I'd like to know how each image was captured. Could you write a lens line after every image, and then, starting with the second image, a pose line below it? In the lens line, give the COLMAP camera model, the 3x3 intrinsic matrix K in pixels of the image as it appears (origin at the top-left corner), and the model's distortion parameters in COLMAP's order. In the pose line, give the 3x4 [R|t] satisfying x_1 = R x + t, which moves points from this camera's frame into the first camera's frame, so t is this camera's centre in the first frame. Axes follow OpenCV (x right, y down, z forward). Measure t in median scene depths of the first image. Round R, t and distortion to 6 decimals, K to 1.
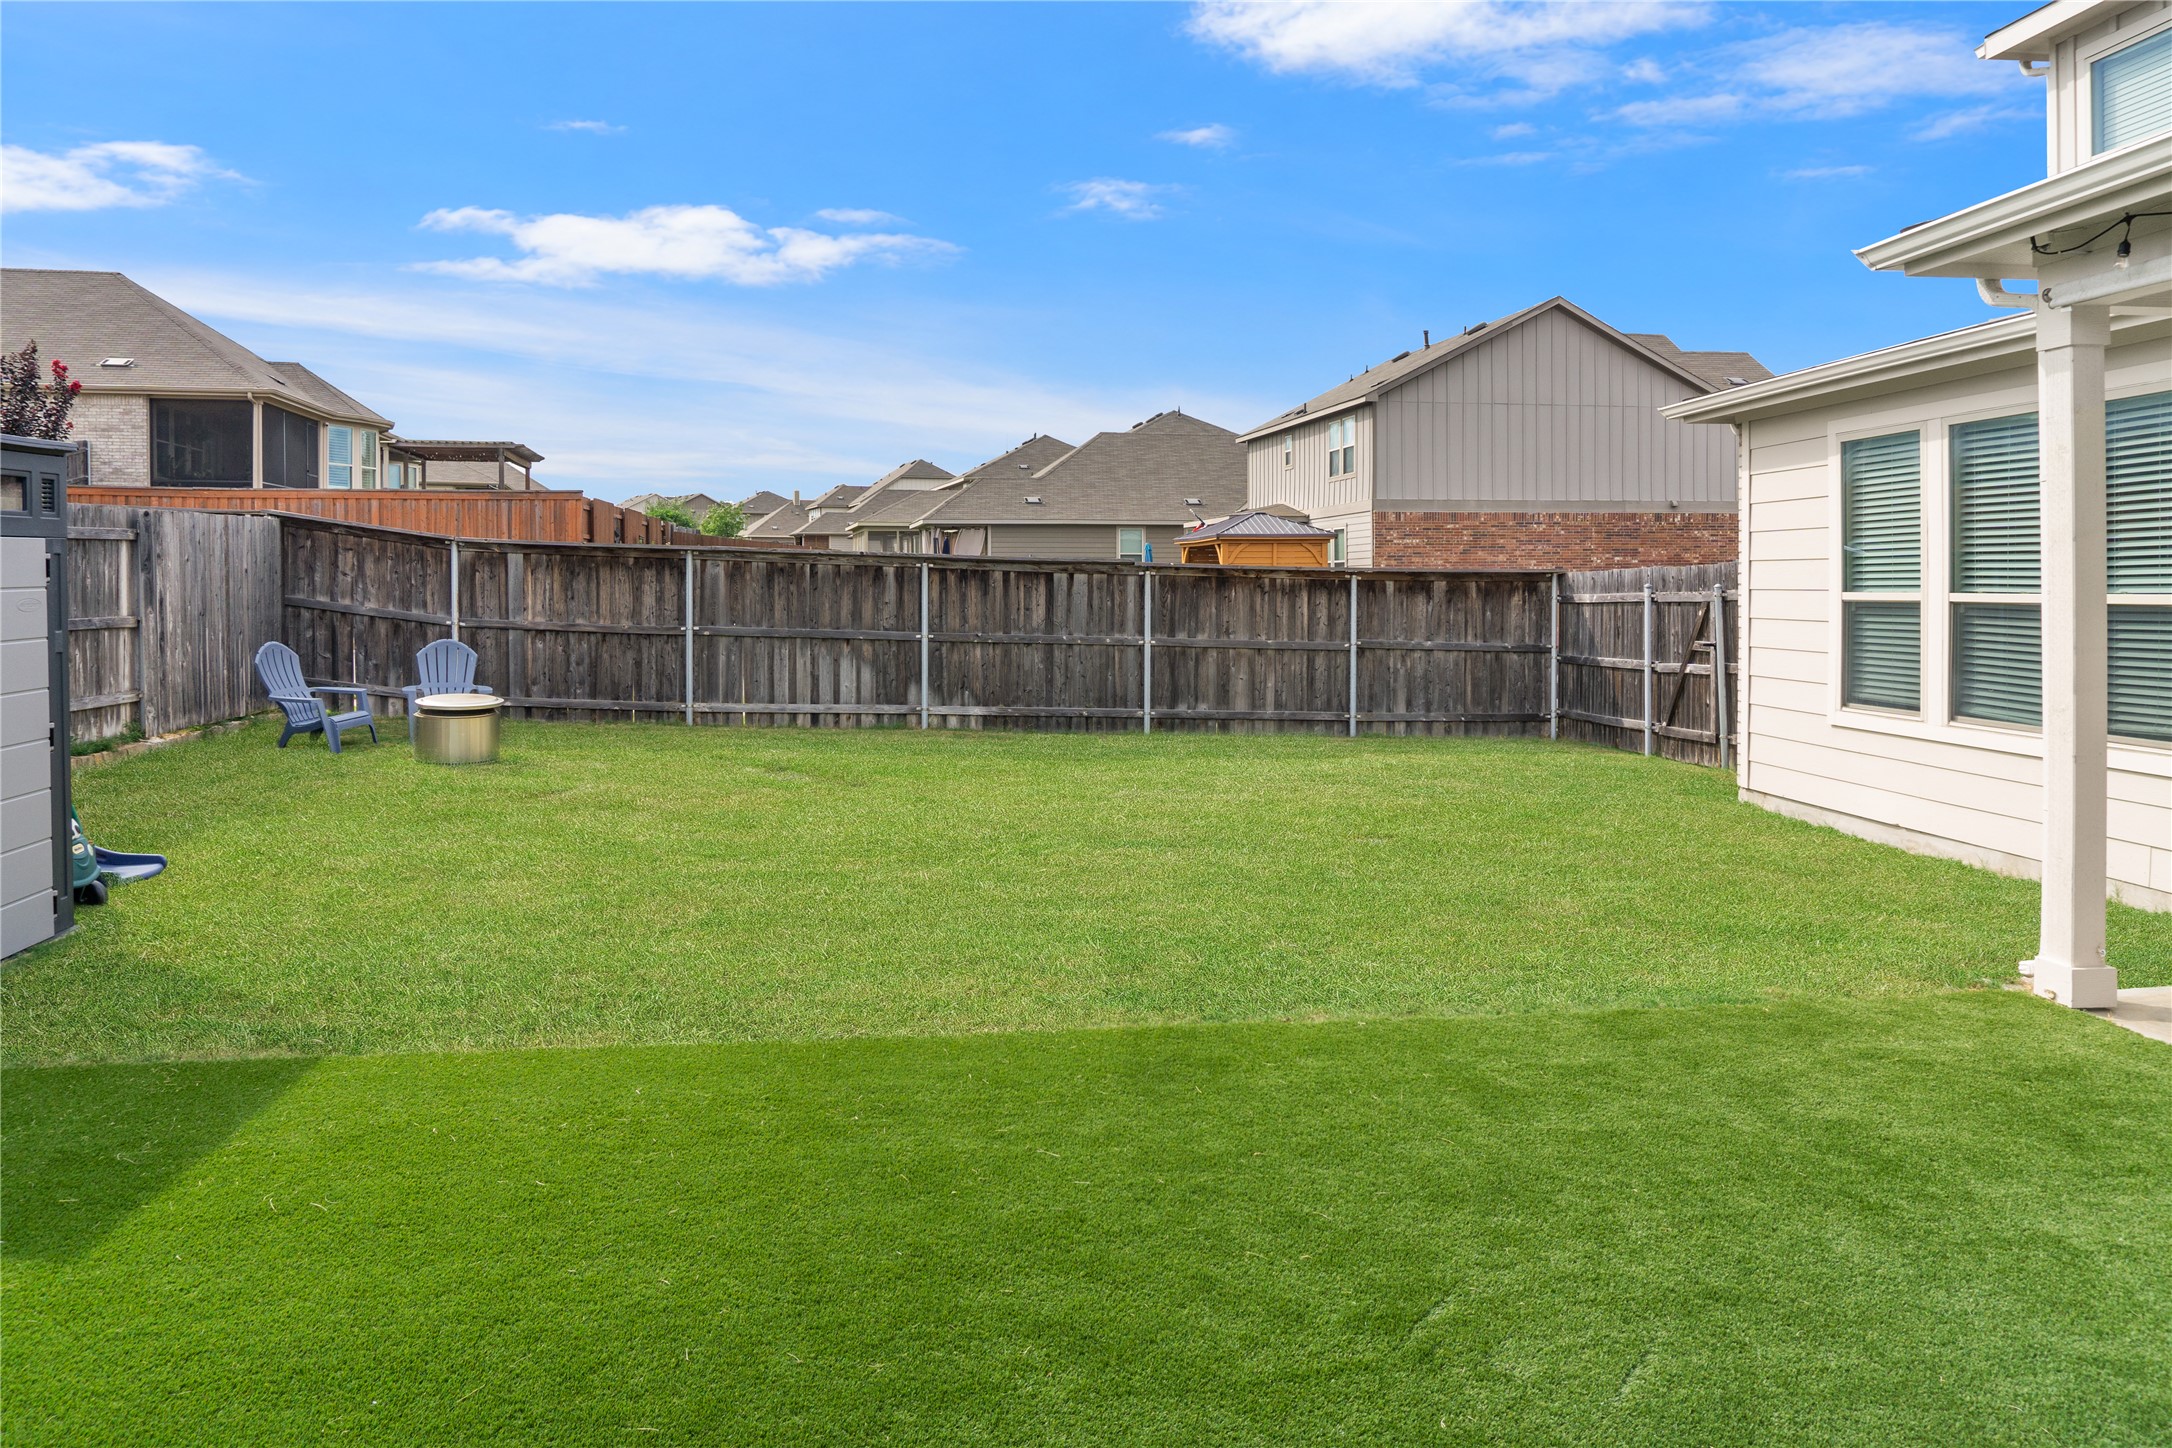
lens RADIAL K [[1493.5, 0, 1075.0], [0, 1493.5, 723.2], [0, 0, 1]] dist [0.000627, -0.000040]
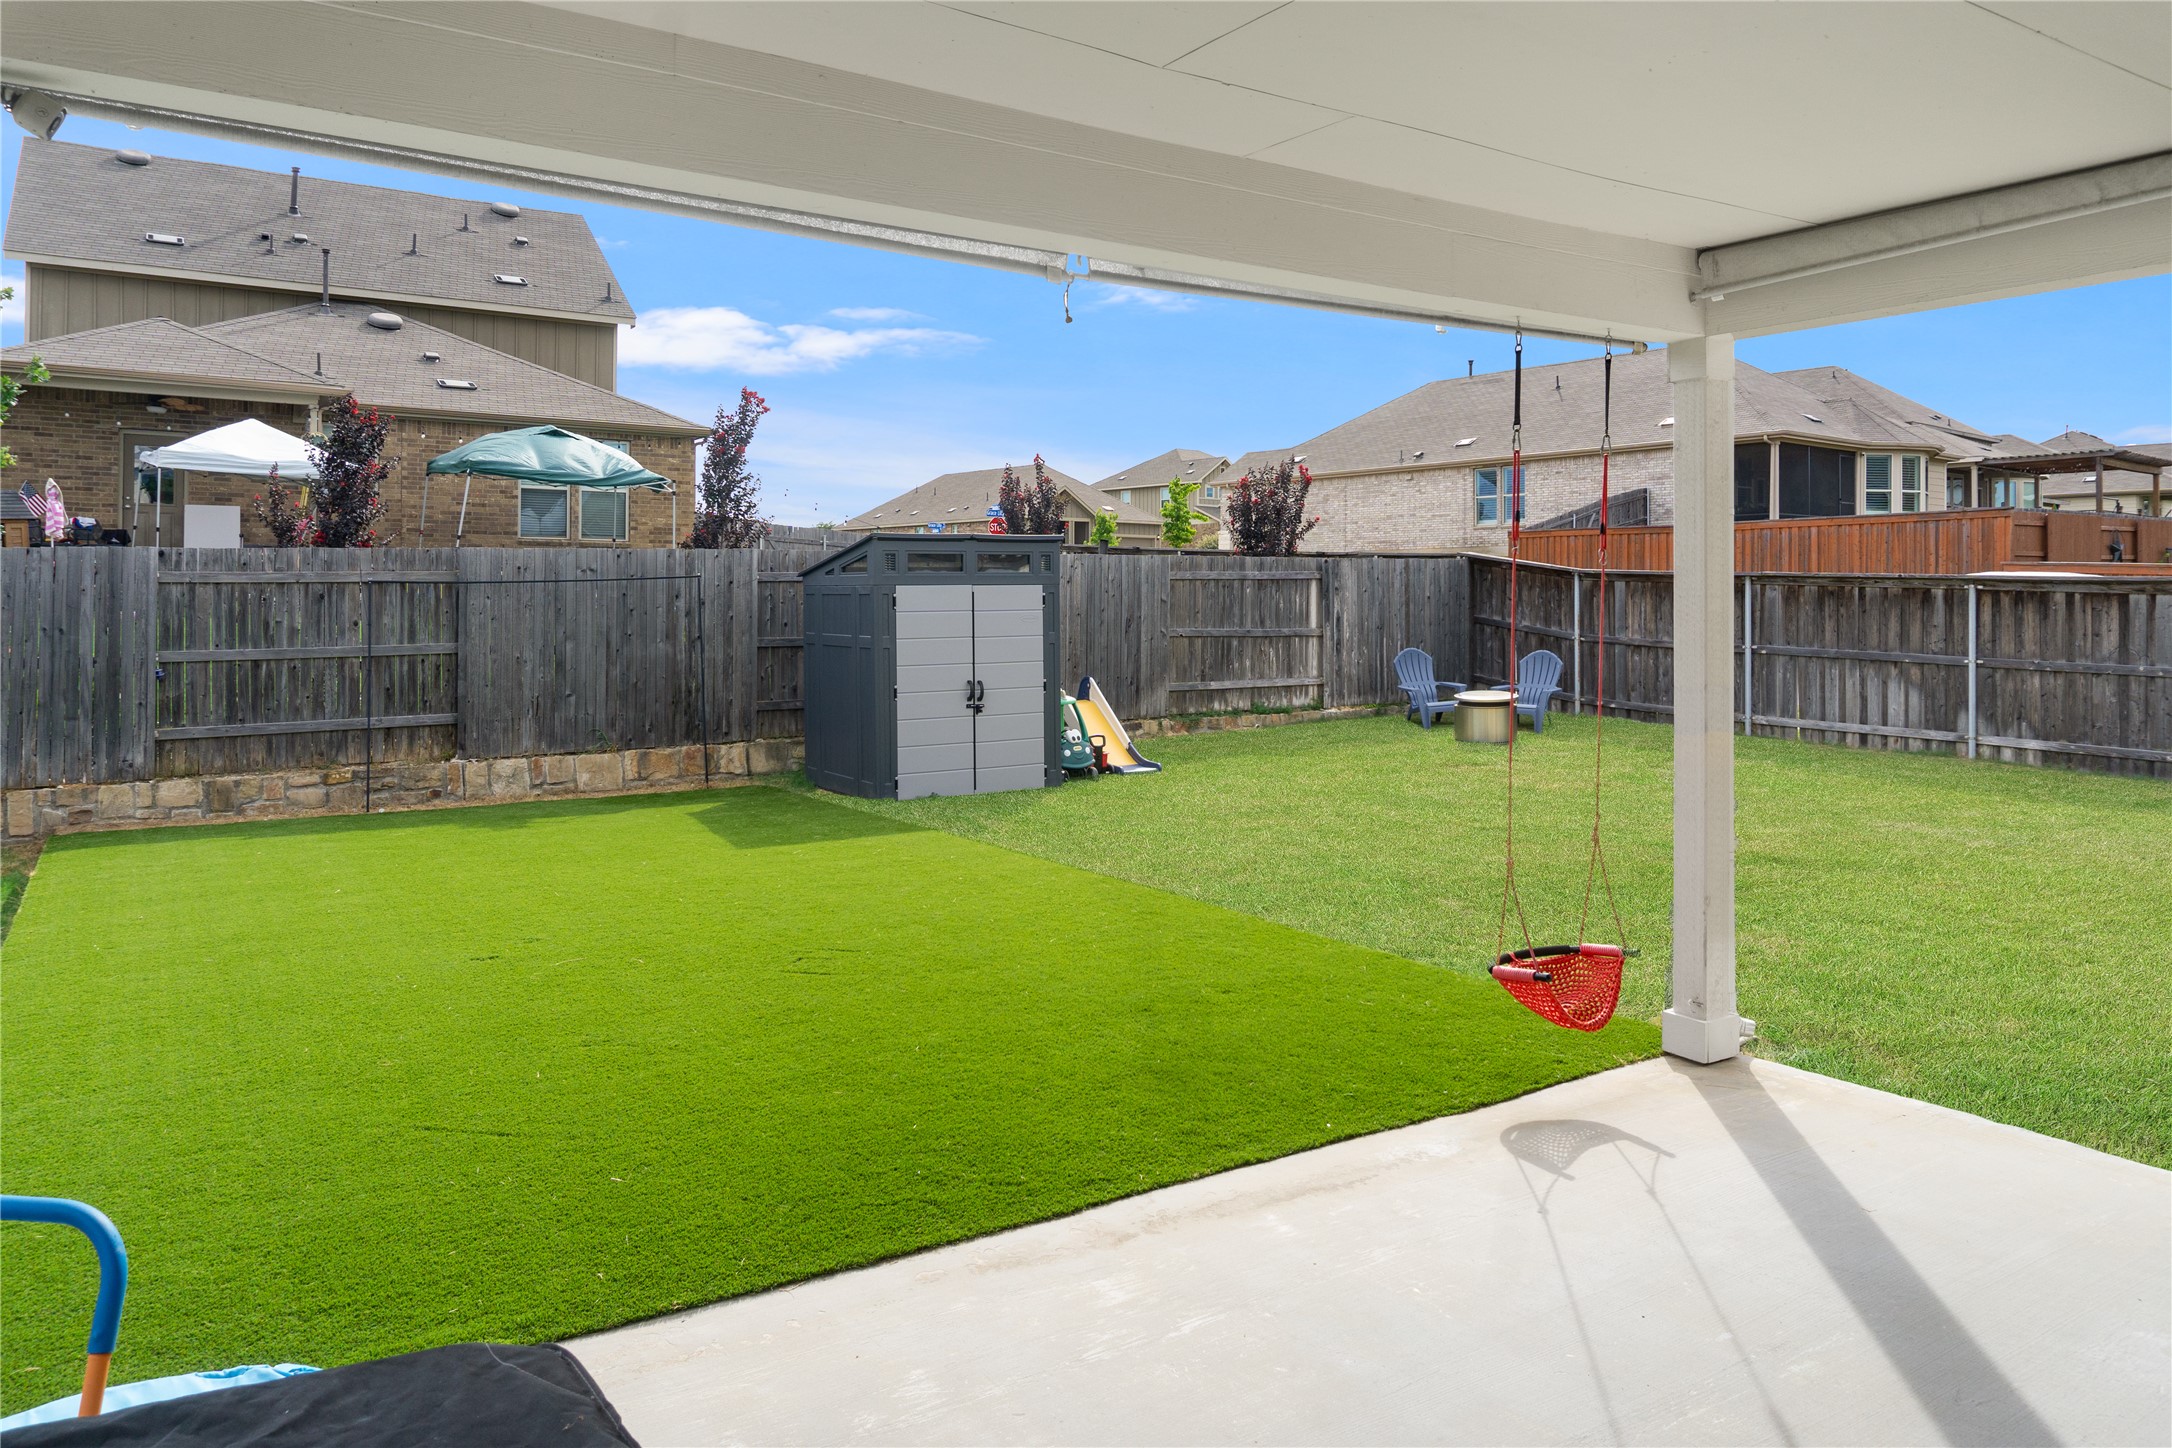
lens RADIAL K [[1493.5, 0, 1086.2], [0, 1493.5, 728.4], [0, 0, 1]] dist [0.000627, -0.000040]
pose [[0.469944, 0.072027, -0.879752, 0.475970], [-0.079939, 0.996043, 0.038847, -0.007469], [0.879069, 0.052071, 0.473842, 0.052179]]
